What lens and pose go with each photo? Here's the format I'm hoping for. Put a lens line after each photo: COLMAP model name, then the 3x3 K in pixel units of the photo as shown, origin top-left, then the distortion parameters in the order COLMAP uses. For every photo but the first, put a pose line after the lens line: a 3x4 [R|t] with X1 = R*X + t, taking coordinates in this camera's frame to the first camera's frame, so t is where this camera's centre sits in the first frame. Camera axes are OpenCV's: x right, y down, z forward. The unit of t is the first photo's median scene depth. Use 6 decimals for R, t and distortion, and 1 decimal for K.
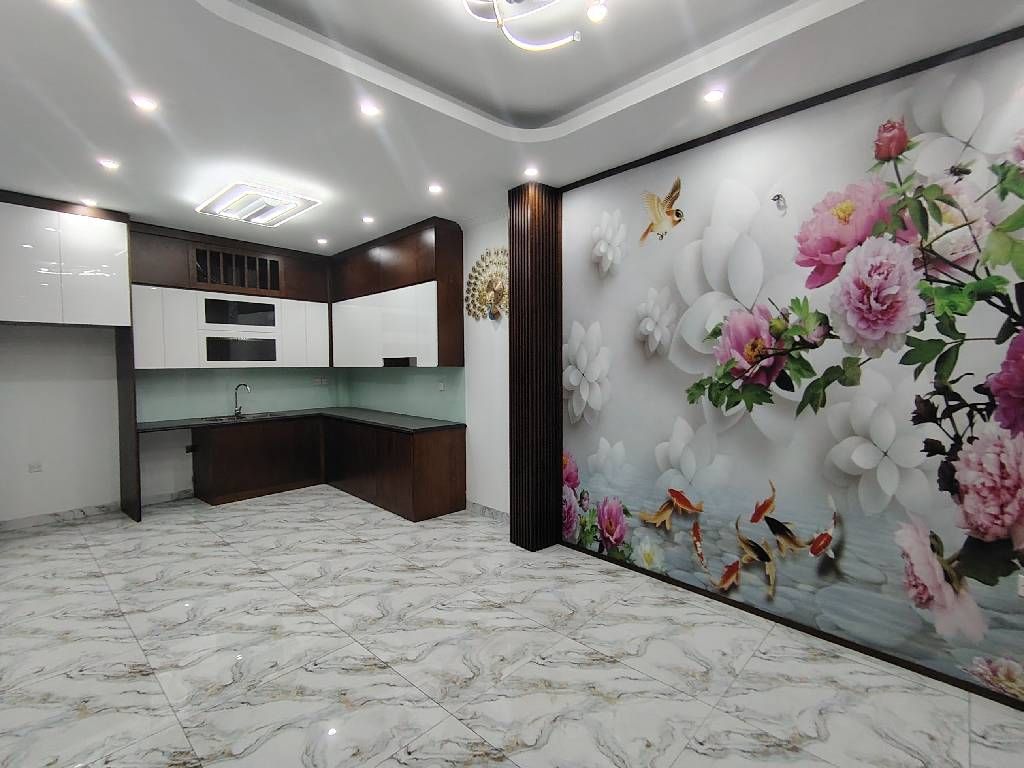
lens RADIAL K [[490.3, 0, 515.7], [0, 490.3, 382.7], [0, 0, 1]] dist [0.004823, -0.002004]
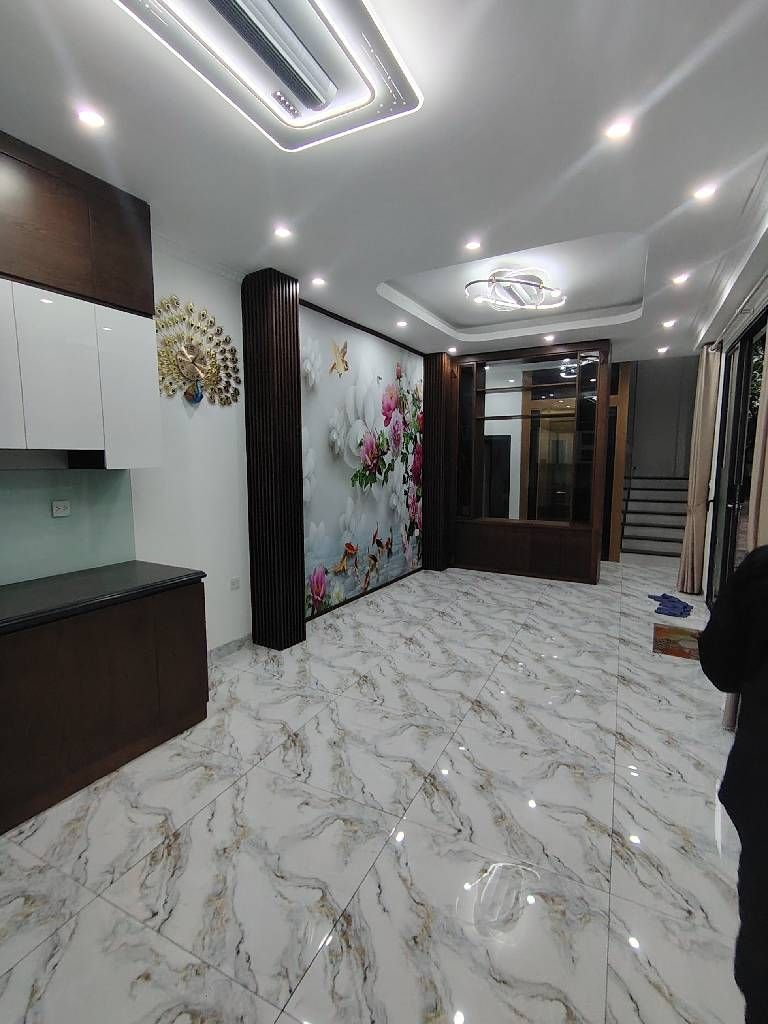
lens RADIAL K [[490.3, 0, 386.7], [0, 490.3, 515.7], [0, 0, 1]] dist [0.004823, -0.002004]
pose [[-0.300759, -0.105050, 0.947897, -1.290015], [0.039281, 0.991707, 0.122369, -0.059632], [-0.952891, 0.074038, -0.294138, 1.449973]]
